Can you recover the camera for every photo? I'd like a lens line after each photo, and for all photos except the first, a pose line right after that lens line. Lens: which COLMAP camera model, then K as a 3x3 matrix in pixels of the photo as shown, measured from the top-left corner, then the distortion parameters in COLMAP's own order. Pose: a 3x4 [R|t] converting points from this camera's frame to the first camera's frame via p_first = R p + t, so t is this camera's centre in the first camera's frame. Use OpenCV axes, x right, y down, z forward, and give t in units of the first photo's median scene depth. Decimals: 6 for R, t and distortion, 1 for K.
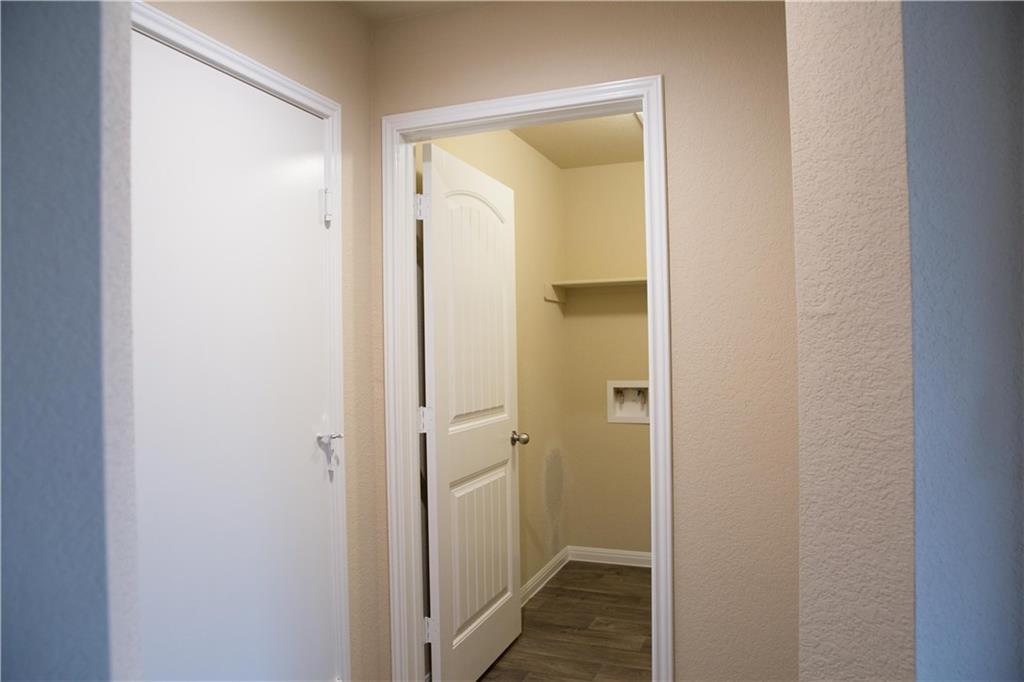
lens RADIAL K [[699.7, 0, 512.7], [0, 699.7, 343.4], [0, 0, 1]] dist [-0.046234, 0.004723]
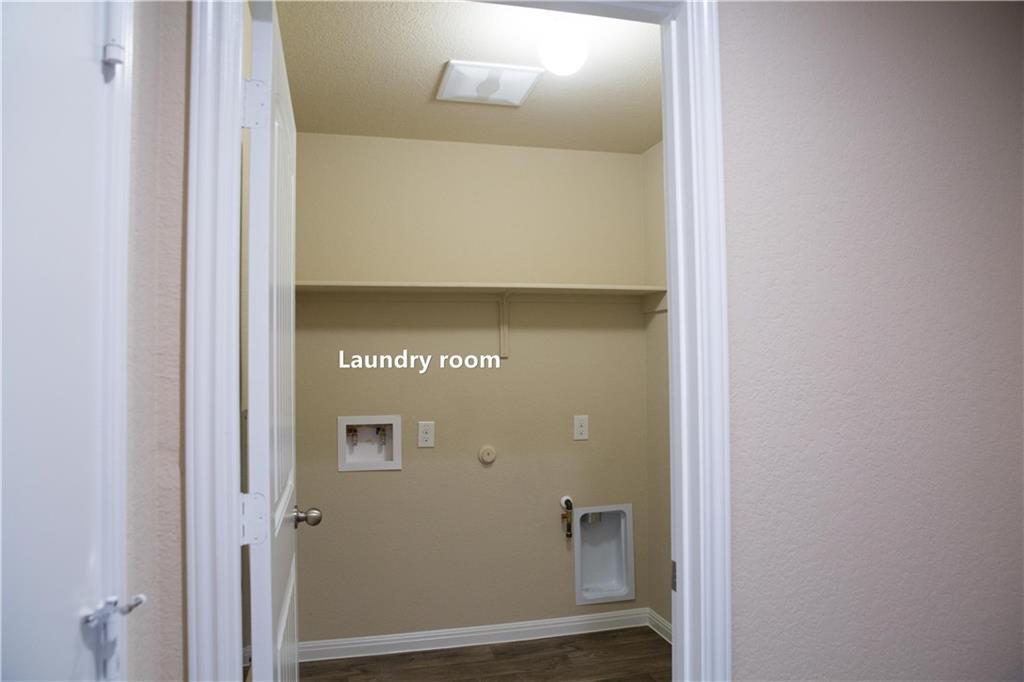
lens RADIAL K [[699.7, 0, 512.6], [0, 699.7, 339.1], [0, 0, 1]] dist [-0.046234, 0.004723]
pose [[0.828013, 0.026674, 0.560073, -0.139495], [-0.003939, 0.999120, -0.041760, -0.000234], [-0.560694, 0.032371, 0.827390, 0.264459]]
